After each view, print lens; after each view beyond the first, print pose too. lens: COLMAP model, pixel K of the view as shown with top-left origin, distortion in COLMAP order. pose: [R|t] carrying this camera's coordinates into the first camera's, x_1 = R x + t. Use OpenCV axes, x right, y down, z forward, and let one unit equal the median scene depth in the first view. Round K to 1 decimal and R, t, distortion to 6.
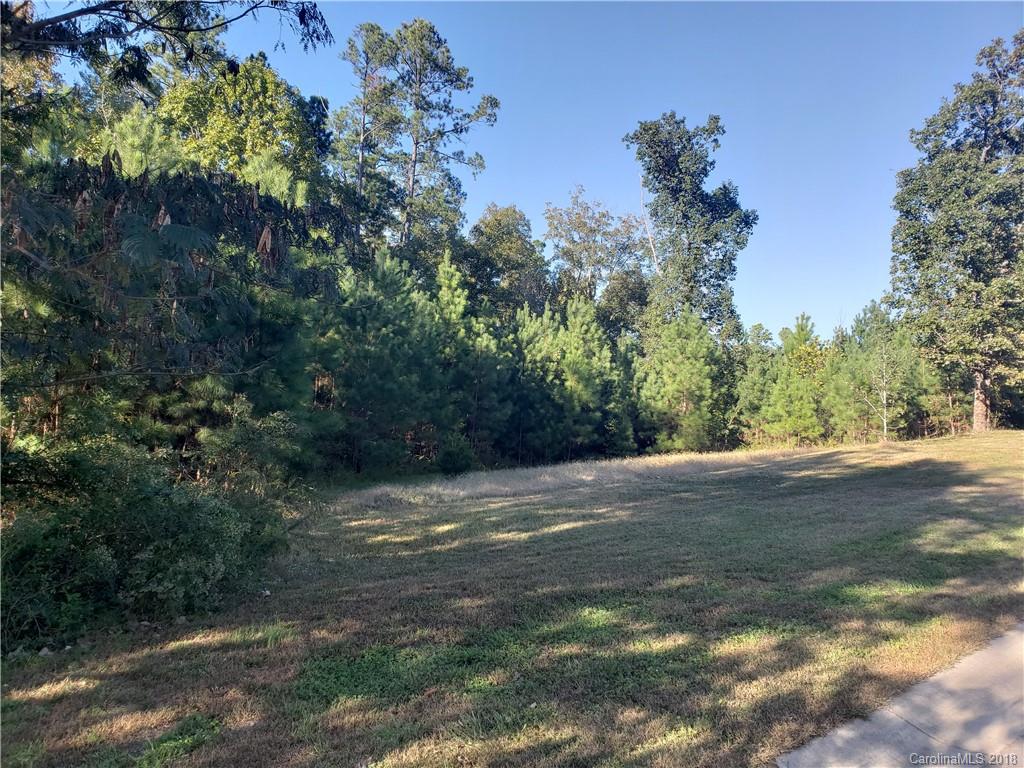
lens RADIAL K [[779.1, 0, 490.4], [0, 779.1, 389.1], [0, 0, 1]] dist [0.056651, -0.001584]
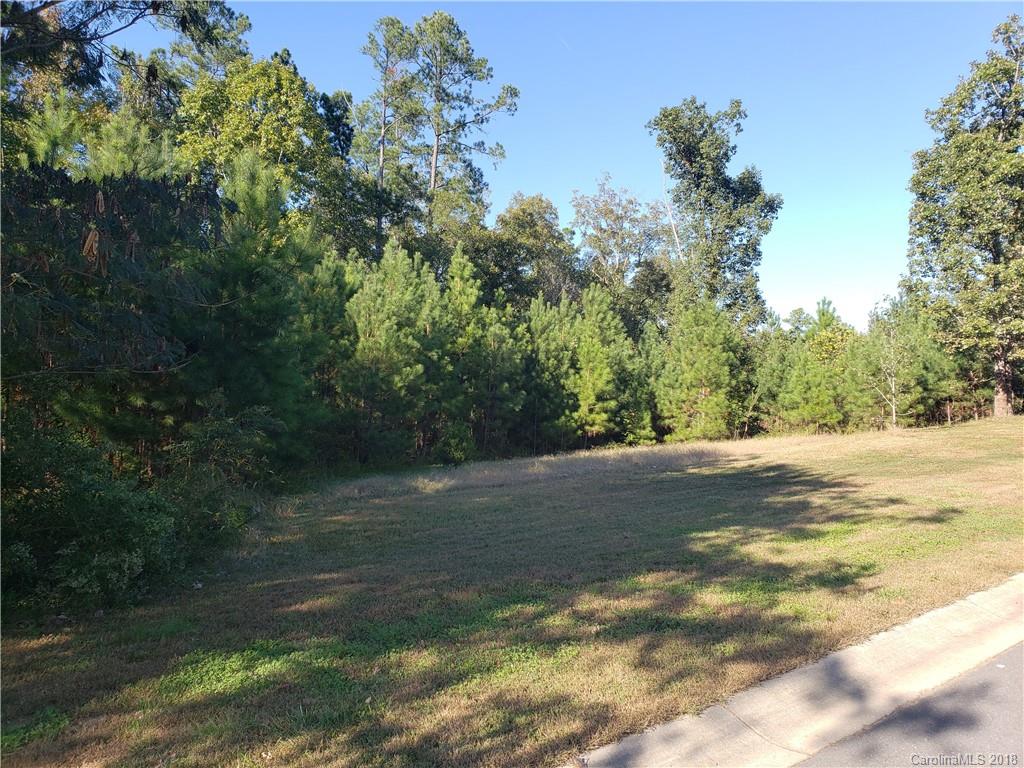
lens RADIAL K [[777.5, 0, 498.7], [0, 777.5, 378.0], [0, 0, 1]] dist [0.052139, -0.001548]
pose [[0.999025, -0.010826, -0.042795, 0.030445], [0.010855, 0.999941, 0.000456, -0.001356], [0.042788, -0.000920, 0.999084, -0.000091]]
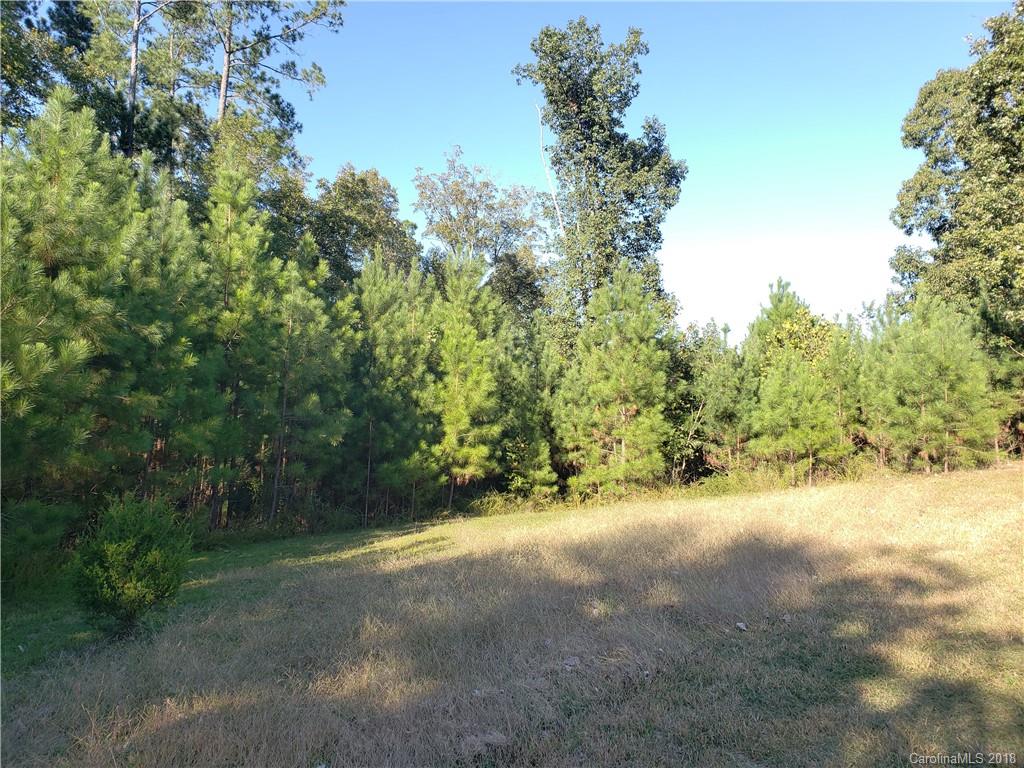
lens RADIAL K [[777.5, 0, 498.7], [0, 777.5, 378.0], [0, 0, 1]] dist [0.052139, -0.001548]
pose [[0.985667, -0.008272, 0.168501, 0.031929], [0.013507, 0.999460, -0.029940, 0.009677], [-0.168163, 0.031787, 0.985247, 0.352508]]
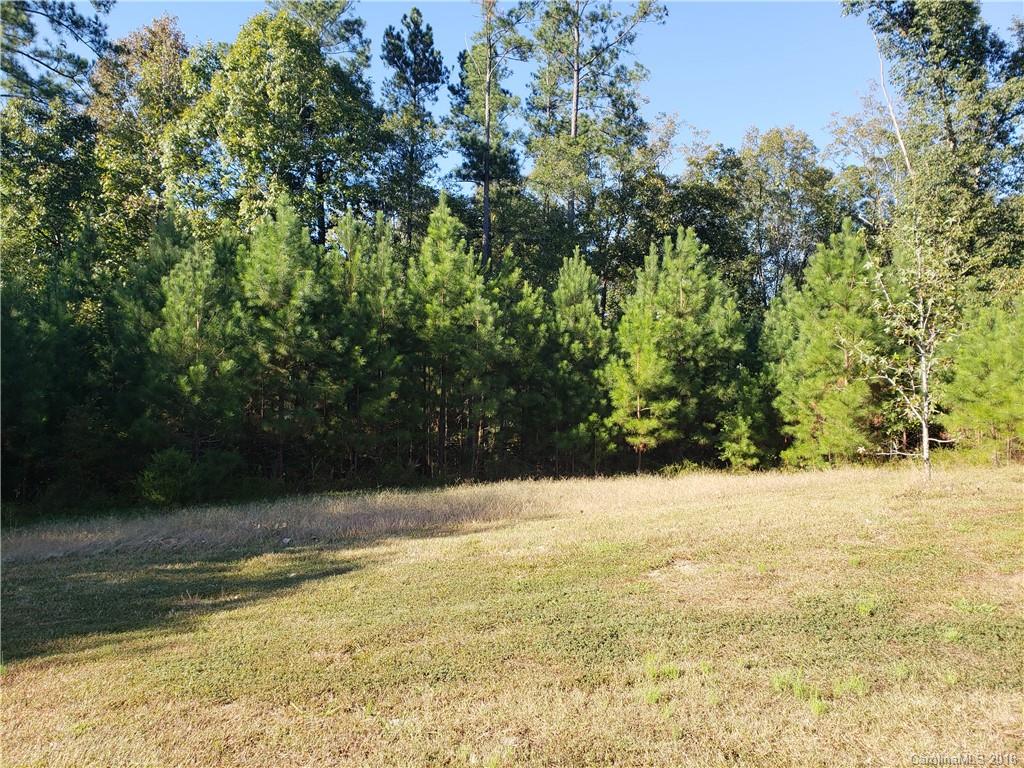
lens RADIAL K [[779.1, 0, 490.4], [0, 779.1, 389.1], [0, 0, 1]] dist [0.056651, -0.001584]
pose [[0.872671, -0.024149, -0.487712, 0.295500], [0.038106, 0.999098, 0.018713, 0.001584], [0.486820, -0.034915, 0.872804, 0.301448]]
